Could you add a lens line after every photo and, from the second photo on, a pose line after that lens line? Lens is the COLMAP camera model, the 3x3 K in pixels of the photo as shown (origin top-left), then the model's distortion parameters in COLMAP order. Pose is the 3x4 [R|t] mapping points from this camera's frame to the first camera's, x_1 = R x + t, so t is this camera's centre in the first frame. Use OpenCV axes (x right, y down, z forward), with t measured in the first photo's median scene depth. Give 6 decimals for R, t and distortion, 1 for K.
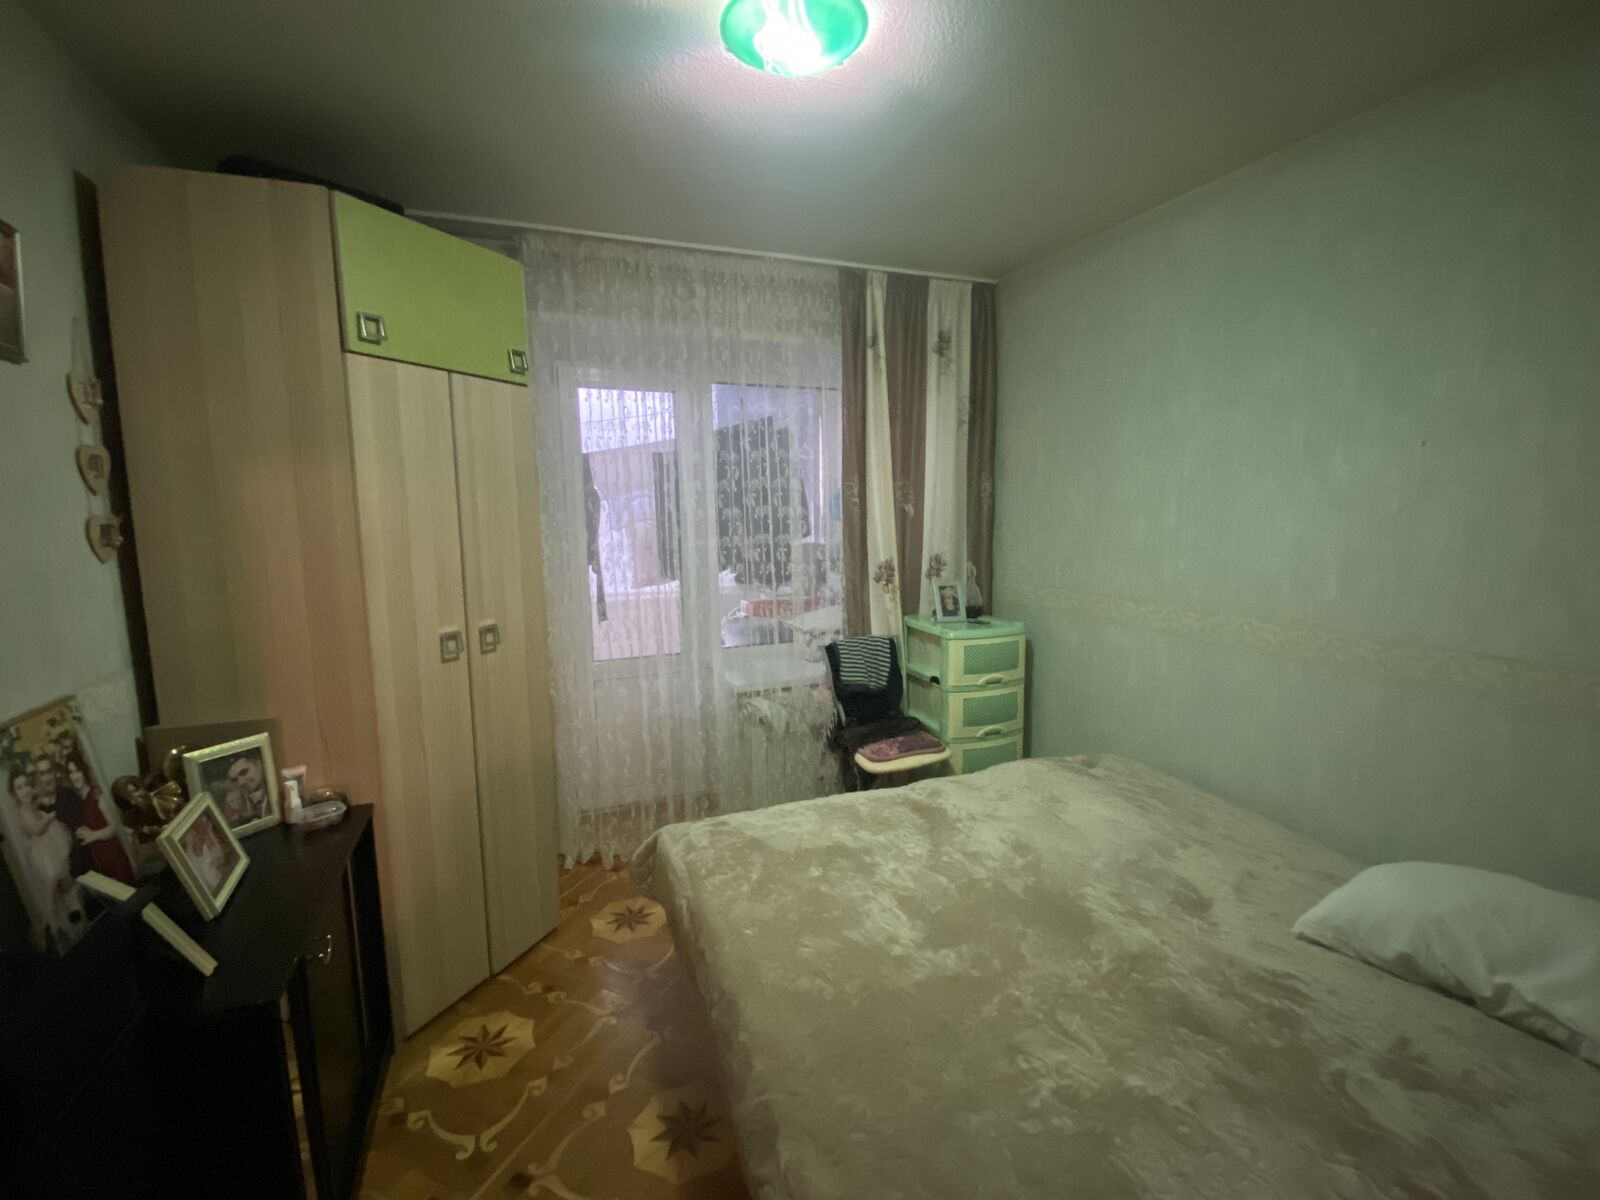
lens RADIAL K [[701.4, 0, 798.9], [0, 701.4, 619.9], [0, 0, 1]] dist [-0.000455, -0.014047]
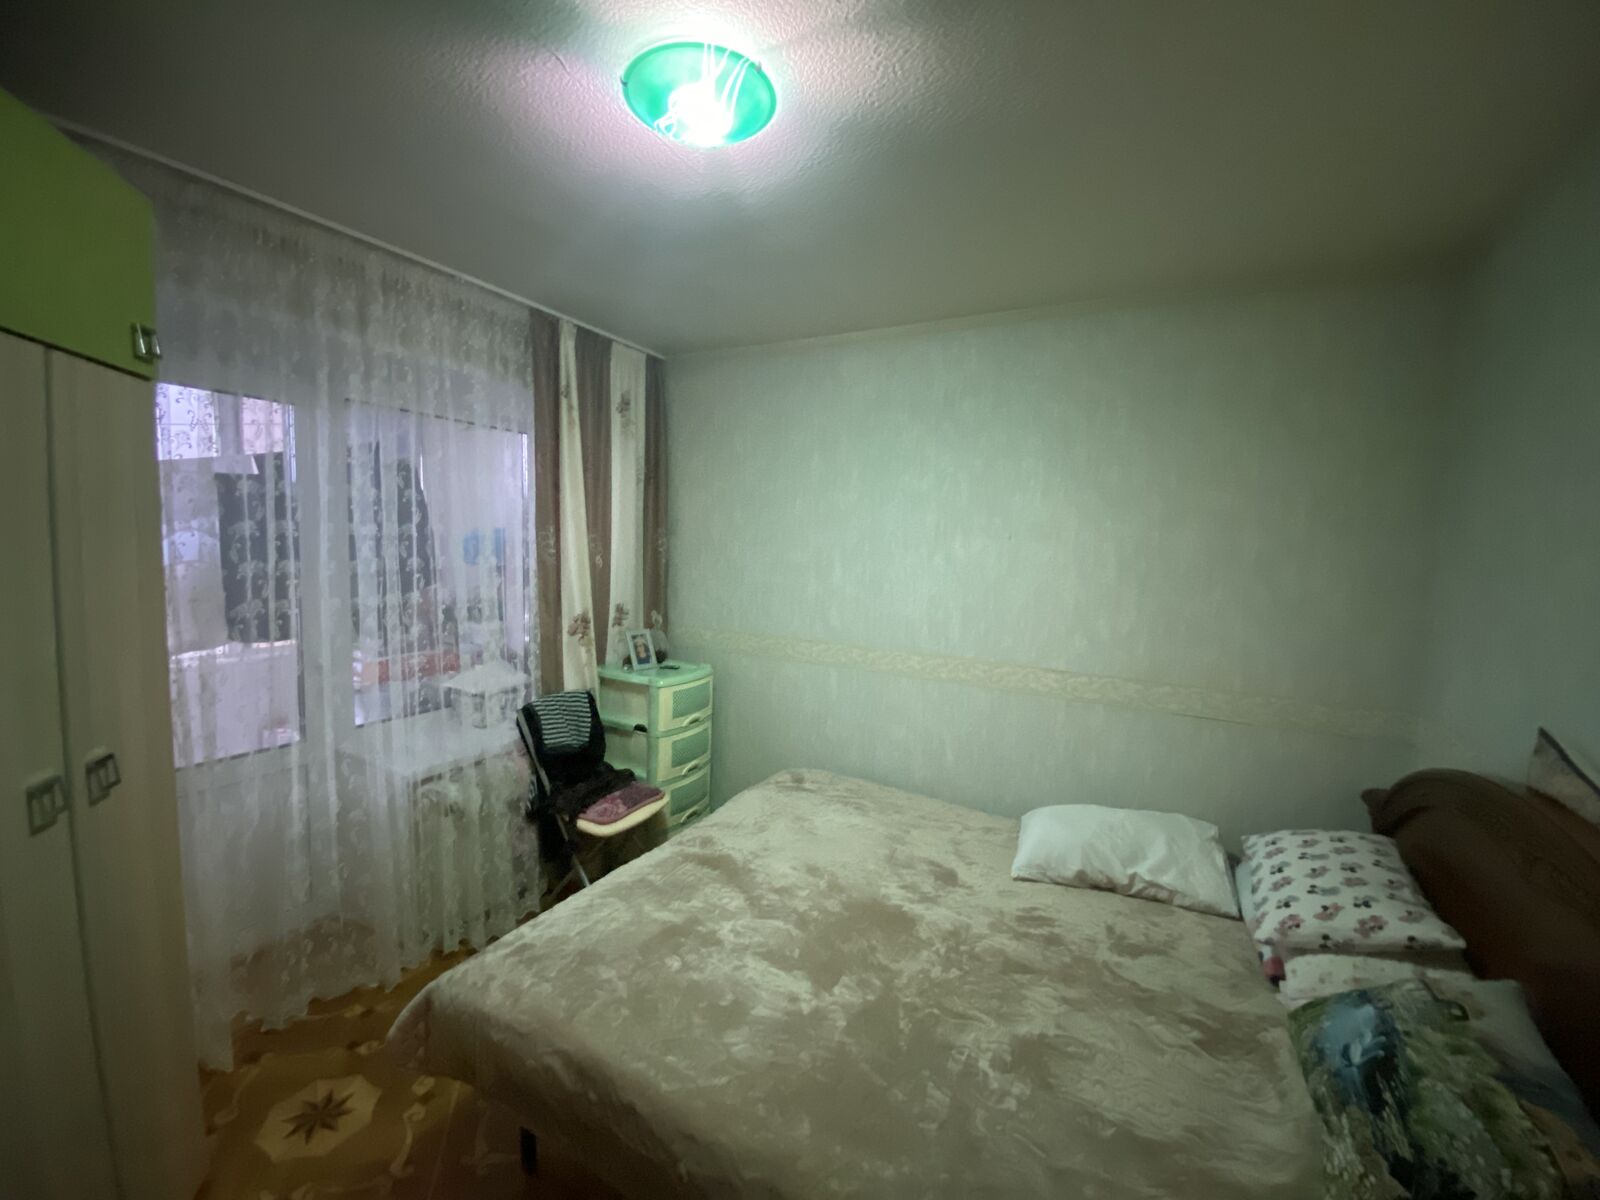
lens RADIAL K [[646.8, 0, 805.6], [0, 646.8, 601.5], [0, 0, 1]] dist [0.023522, -0.022440]
pose [[0.754531, -0.023052, 0.655860, -0.256804], [0.062858, 0.997327, -0.037261, -0.051384], [-0.653248, 0.069340, 0.753963, 0.120217]]
